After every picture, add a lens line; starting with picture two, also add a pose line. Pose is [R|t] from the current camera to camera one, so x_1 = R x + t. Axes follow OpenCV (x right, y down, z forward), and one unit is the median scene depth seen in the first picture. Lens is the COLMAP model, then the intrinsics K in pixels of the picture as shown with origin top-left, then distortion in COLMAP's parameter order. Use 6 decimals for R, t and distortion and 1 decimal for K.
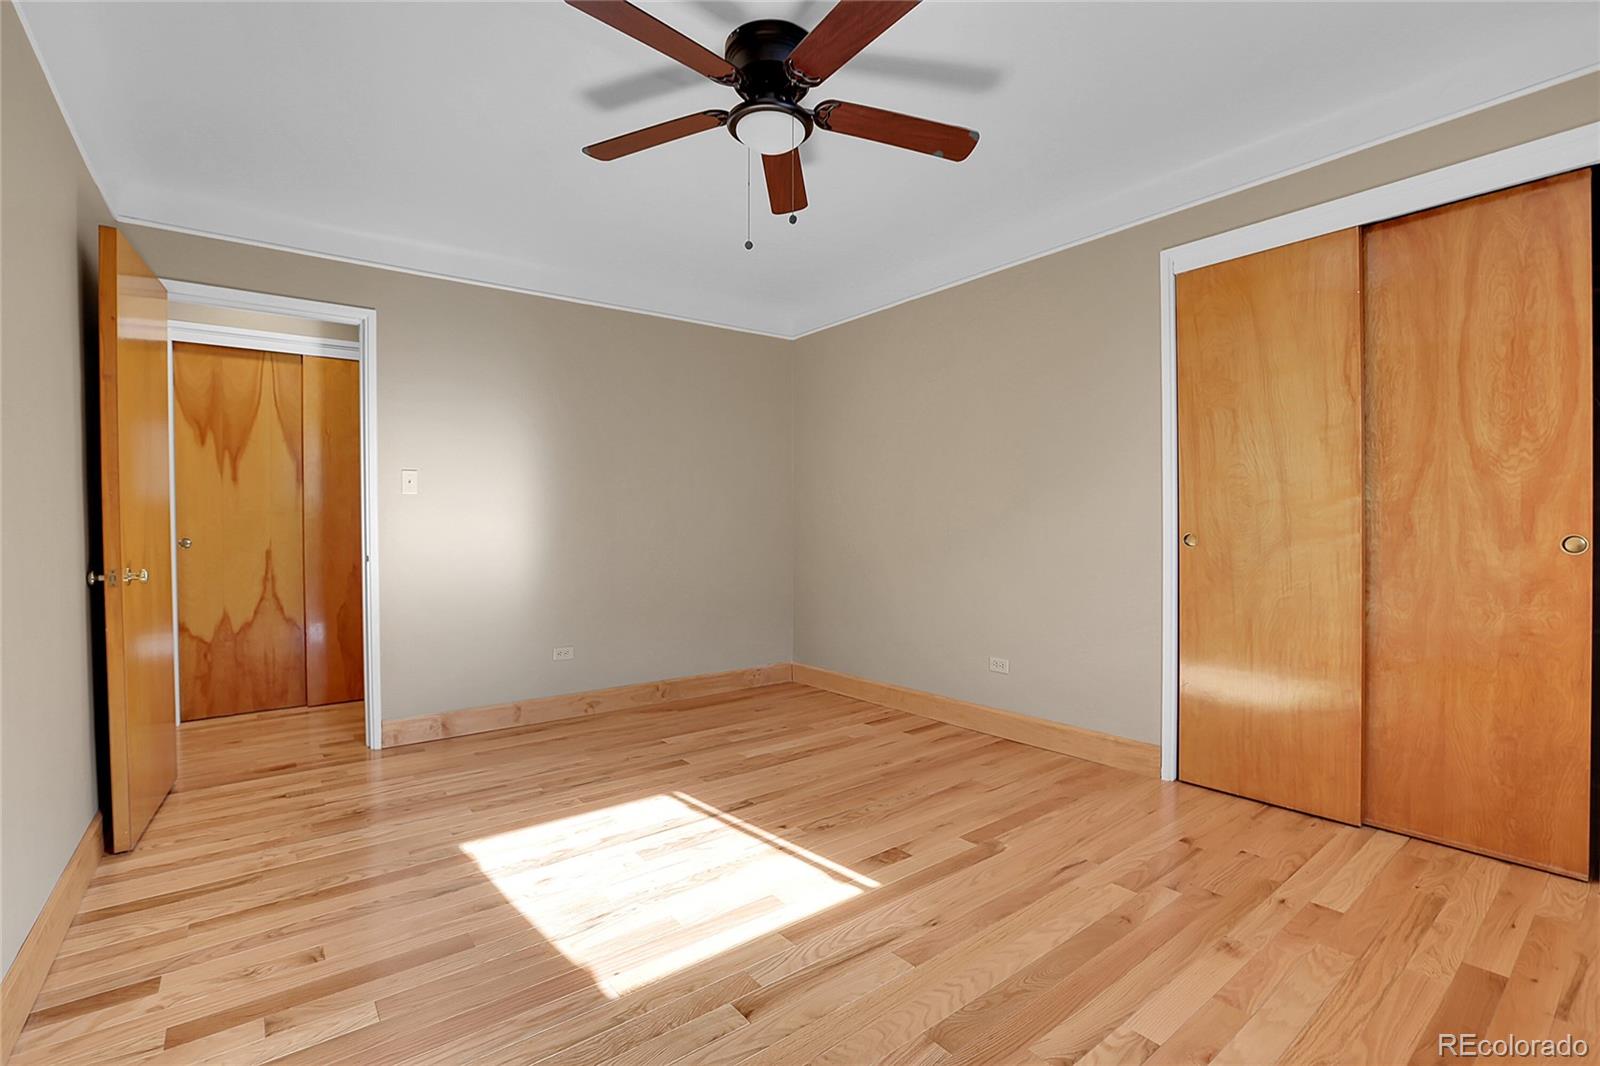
lens RADIAL K [[723.2, 0, 806.9], [0, 723.2, 531.1], [0, 0, 1]] dist [-0.078061, 0.038837]
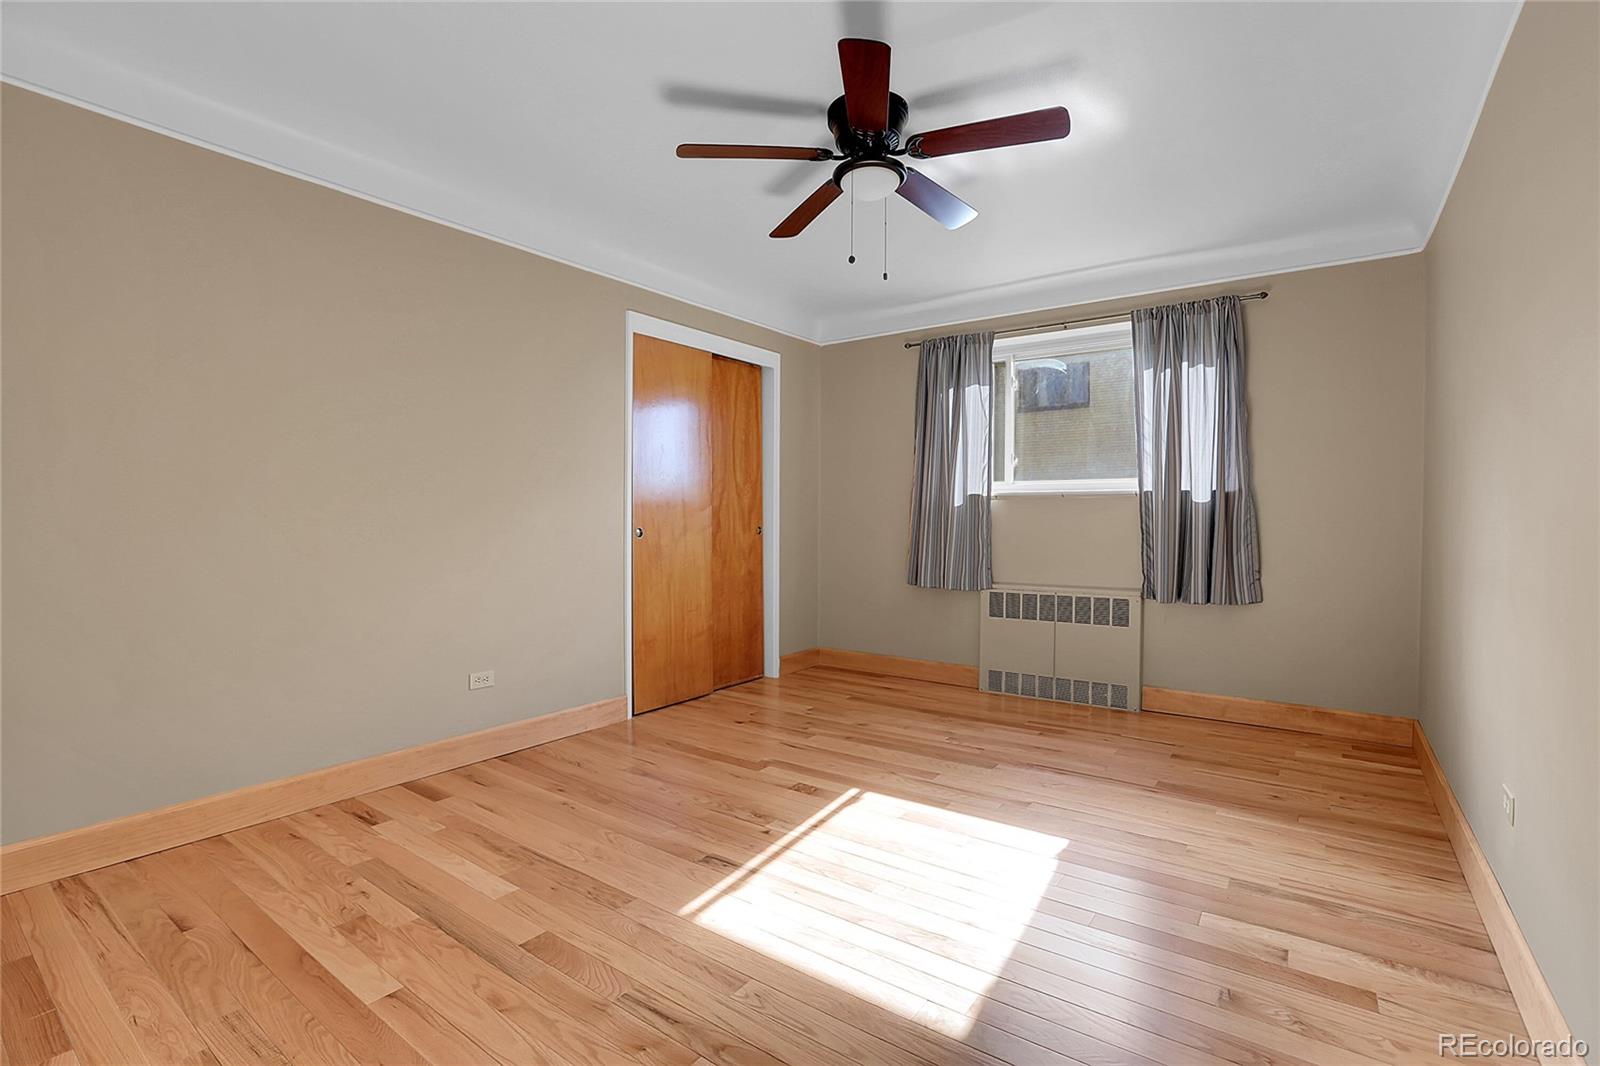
lens RADIAL K [[723.2, 0, 806.9], [0, 723.2, 531.1], [0, 0, 1]] dist [-0.078061, 0.038837]
pose [[-0.278571, -0.005789, 0.960398, -1.001050], [0.012163, 0.999880, 0.009555, 0.000846], [-0.960339, 0.014343, -0.278467, 1.251517]]
